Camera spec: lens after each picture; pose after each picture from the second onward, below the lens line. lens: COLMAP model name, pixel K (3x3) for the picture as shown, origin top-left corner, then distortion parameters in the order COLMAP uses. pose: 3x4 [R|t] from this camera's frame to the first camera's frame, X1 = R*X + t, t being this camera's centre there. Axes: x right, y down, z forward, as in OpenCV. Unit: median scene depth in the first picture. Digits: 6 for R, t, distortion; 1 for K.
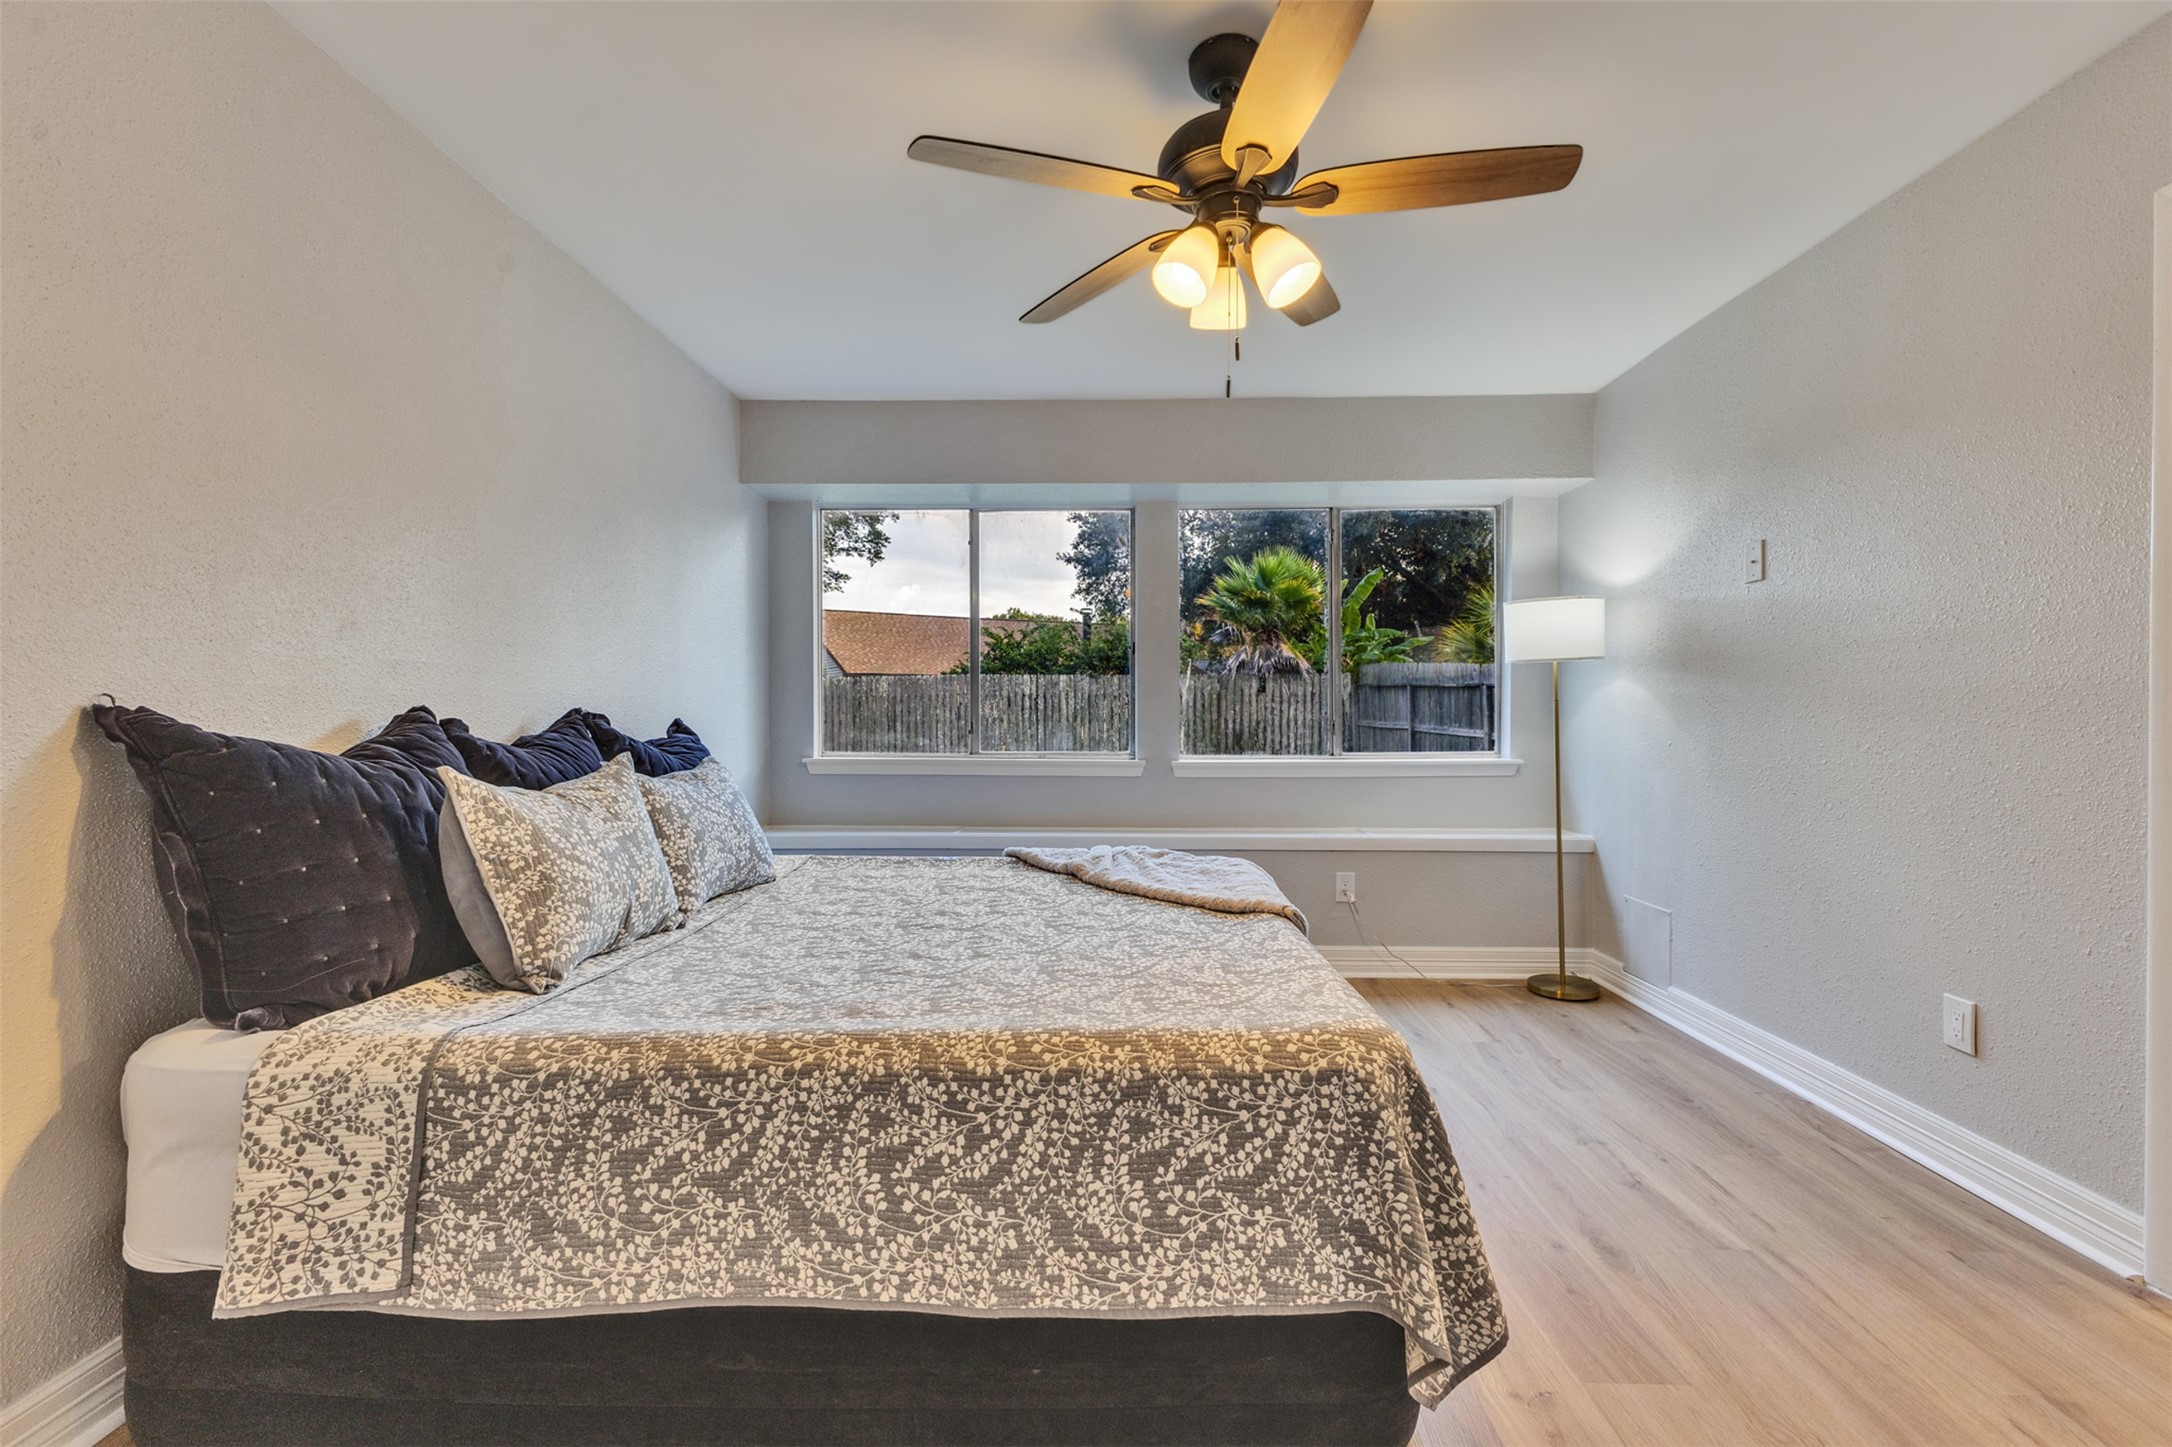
lens RADIAL K [[938.7, 0, 1082.4], [0, 938.7, 719.7], [0, 0, 1]] dist [0.016968, -0.006772]
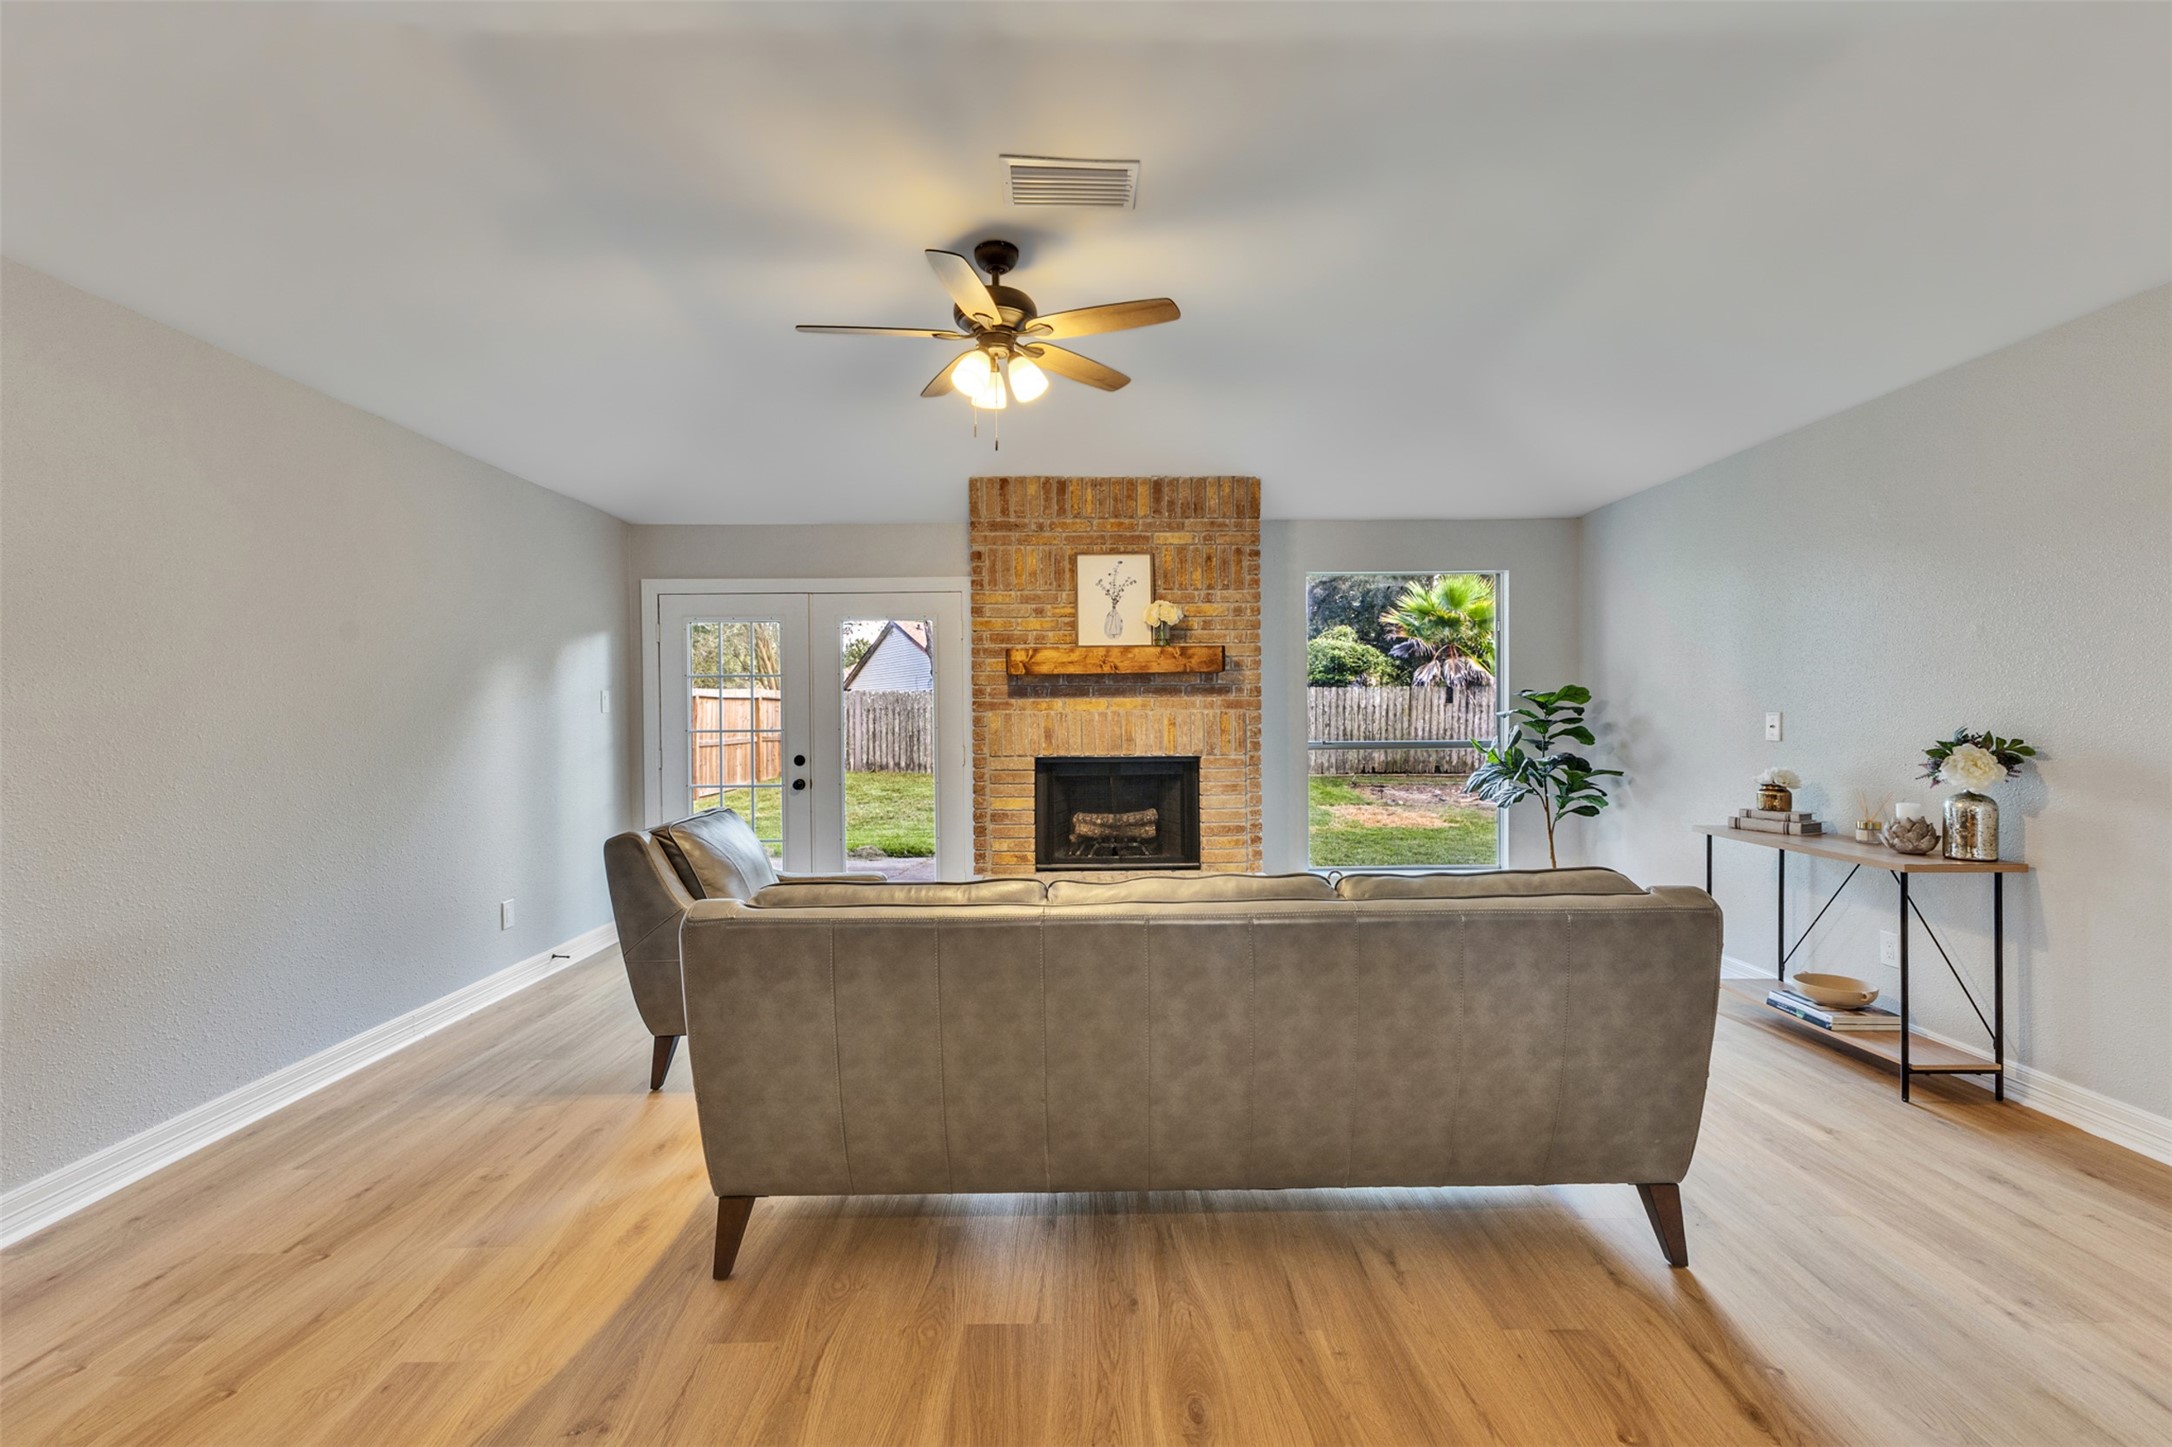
lens RADIAL K [[938.7, 0, 1082.4], [0, 938.7, 719.7], [0, 0, 1]] dist [0.016968, -0.006772]
pose [[0.999274, -0.007623, 0.037332, -3.495886], [0.007757, 0.999964, -0.003438, -0.108161], [-0.037304, 0.003725, 0.999297, -1.052168]]
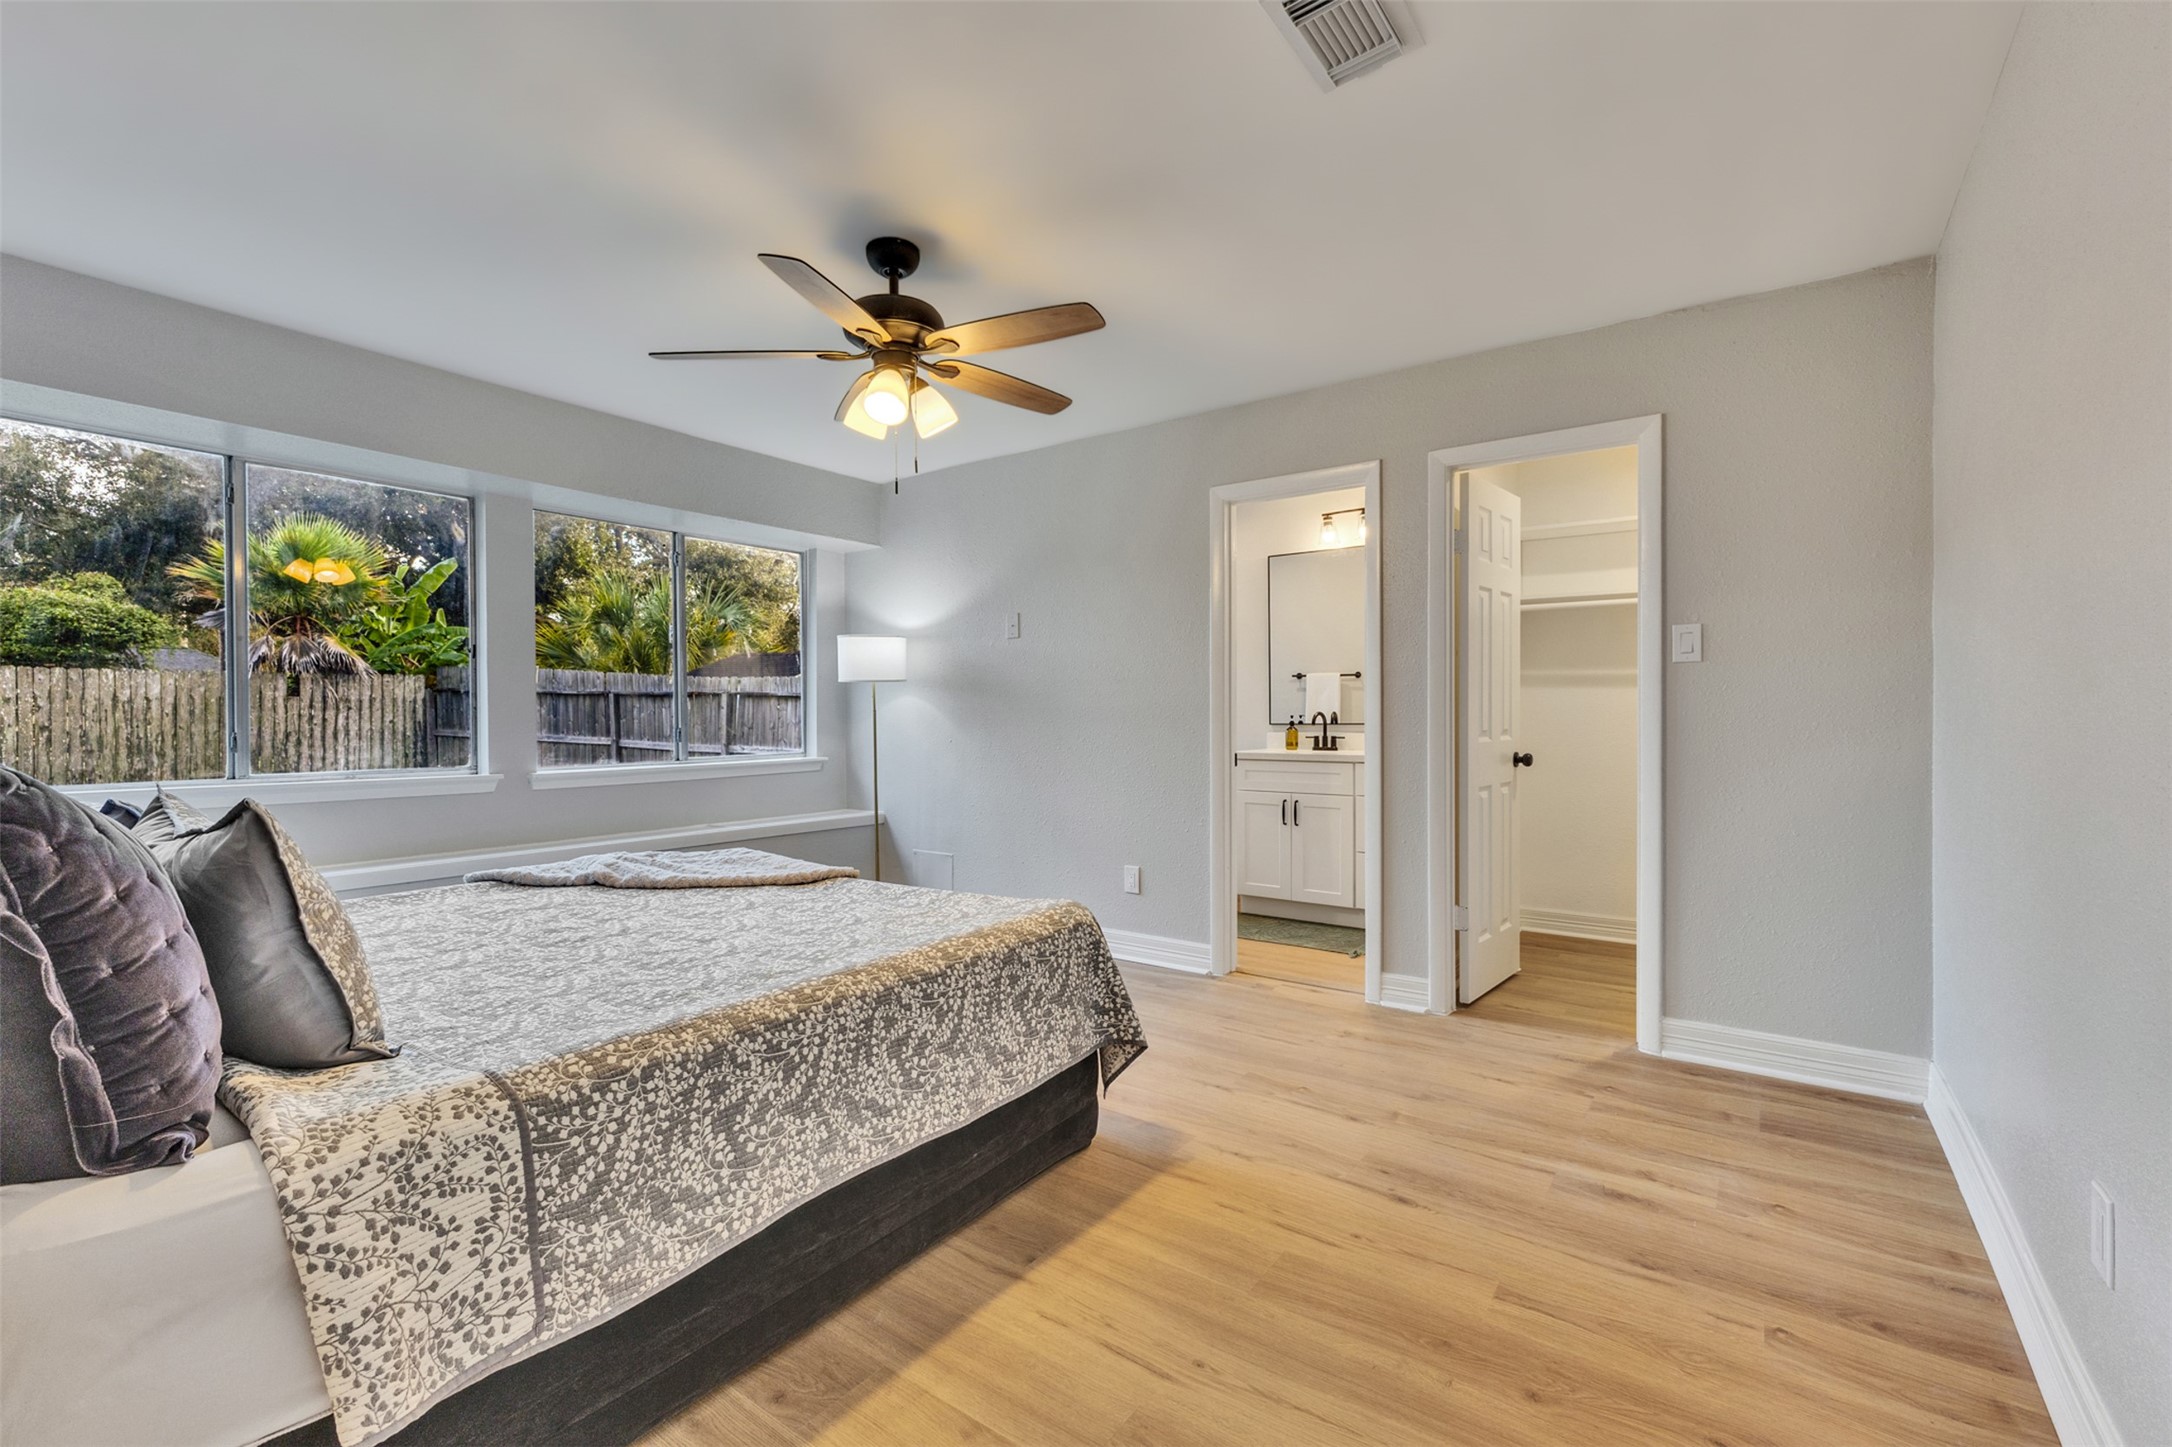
lens RADIAL K [[938.7, 0, 1082.4], [0, 938.7, 719.7], [0, 0, 1]] dist [0.016968, -0.006772]
pose [[0.563853, -0.005121, 0.825860, -1.175709], [0.010862, 0.999940, -0.001216, -0.008099], [-0.825804, 0.009656, 0.563875, -0.004974]]
